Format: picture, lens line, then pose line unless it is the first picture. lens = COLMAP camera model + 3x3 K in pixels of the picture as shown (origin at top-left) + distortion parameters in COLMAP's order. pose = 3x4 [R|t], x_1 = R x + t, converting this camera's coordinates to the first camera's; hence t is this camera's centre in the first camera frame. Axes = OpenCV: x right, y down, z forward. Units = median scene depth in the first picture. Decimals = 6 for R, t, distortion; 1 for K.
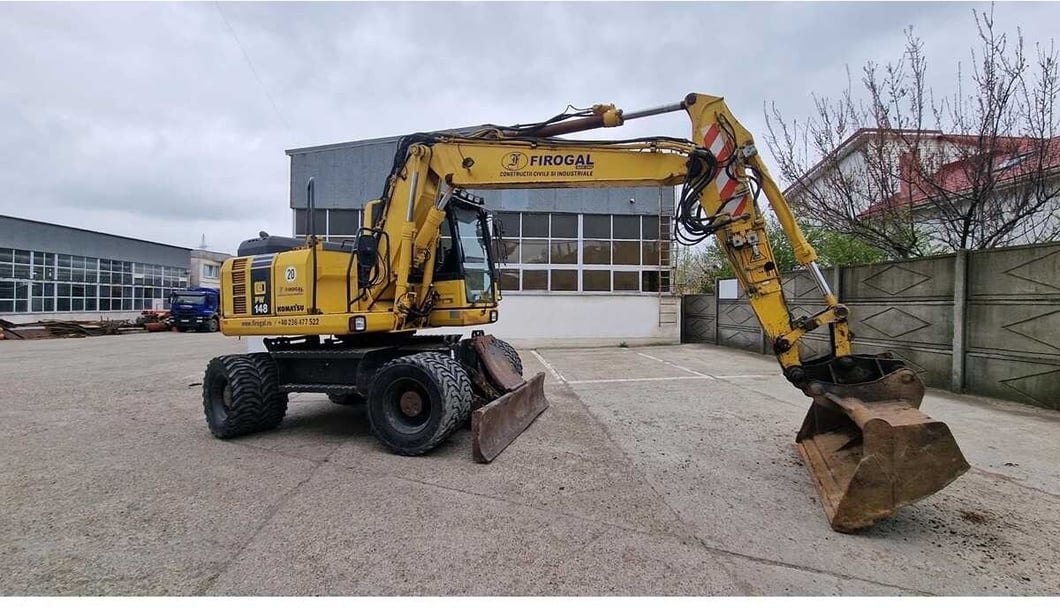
lens RADIAL K [[432.6, 0, 525.6], [0, 432.6, 298.4], [0, 0, 1]] dist [0.003856, -0.002331]
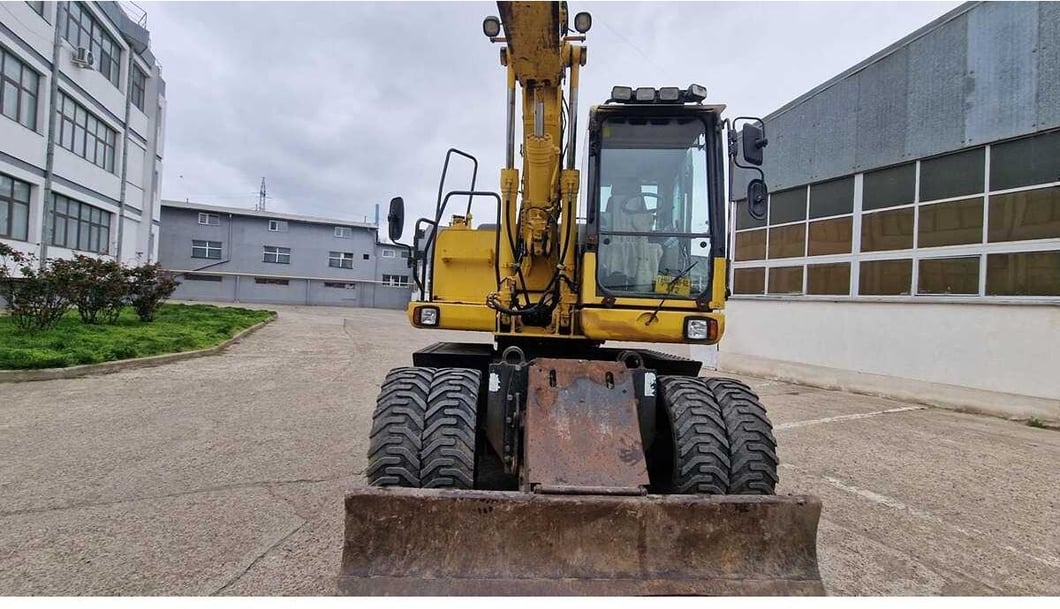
lens RADIAL K [[432.6, 0, 525.6], [0, 432.6, 298.4], [0, 0, 1]] dist [0.003856, -0.002331]
pose [[0.345564, 0.009262, -0.938350, 0.329407], [-0.040647, 0.999161, -0.005107, 0.020582], [0.937515, 0.039906, 0.345650, 0.734214]]
